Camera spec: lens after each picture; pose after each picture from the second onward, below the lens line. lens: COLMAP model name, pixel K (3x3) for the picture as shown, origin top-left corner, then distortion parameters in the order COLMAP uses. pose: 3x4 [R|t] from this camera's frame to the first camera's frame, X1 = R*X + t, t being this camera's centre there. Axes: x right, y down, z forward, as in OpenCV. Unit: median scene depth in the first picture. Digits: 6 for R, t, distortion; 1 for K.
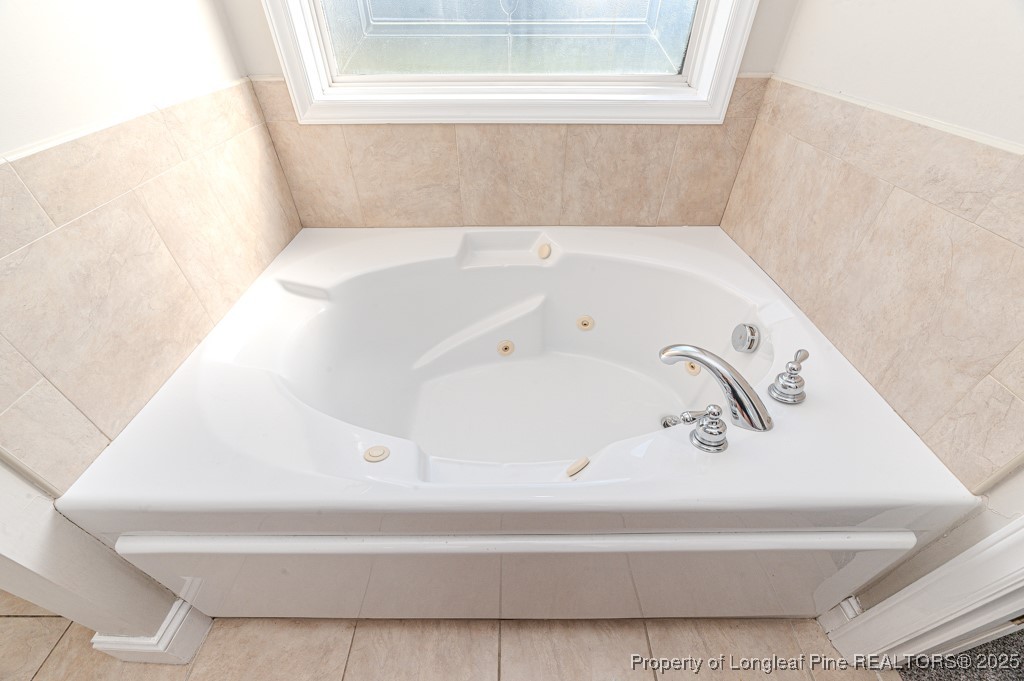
lens RADIAL K [[413.1, 0, 511.2], [0, 413.1, 340.4], [0, 0, 1]] dist [-0.001478, -0.000440]
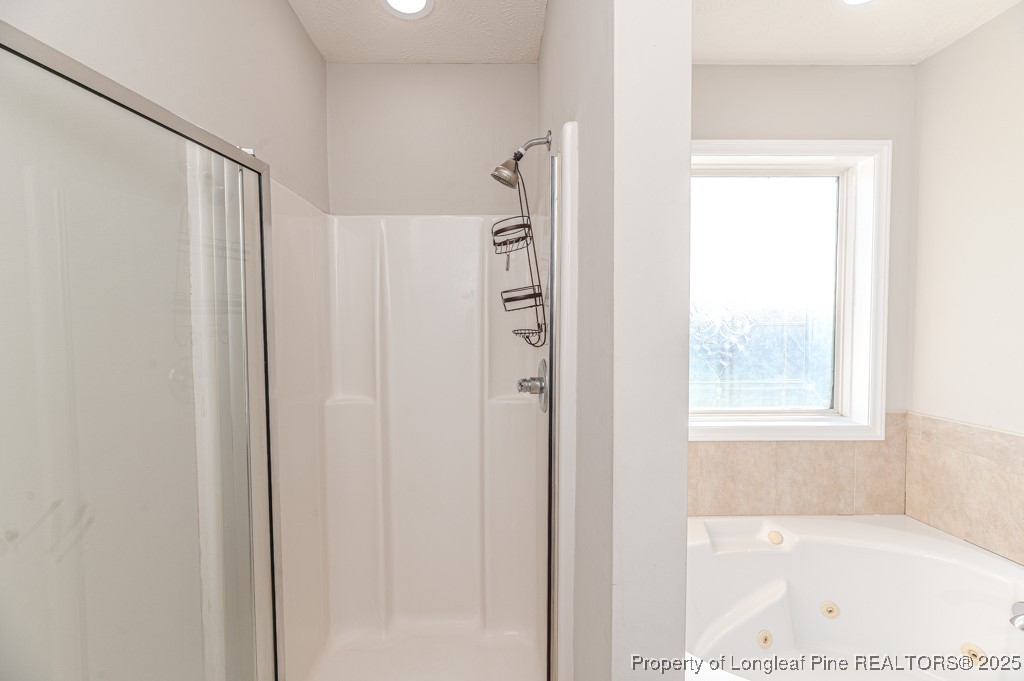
lens RADIAL K [[413.1, 0, 513.6], [0, 413.1, 335.9], [0, 0, 1]] dist [-0.001478, -0.000440]
pose [[0.999988, -0.004596, 0.001922, -0.742983], [0.004785, 0.778583, -0.627523, 0.084014], [0.001388, 0.627525, 0.778595, -0.331306]]
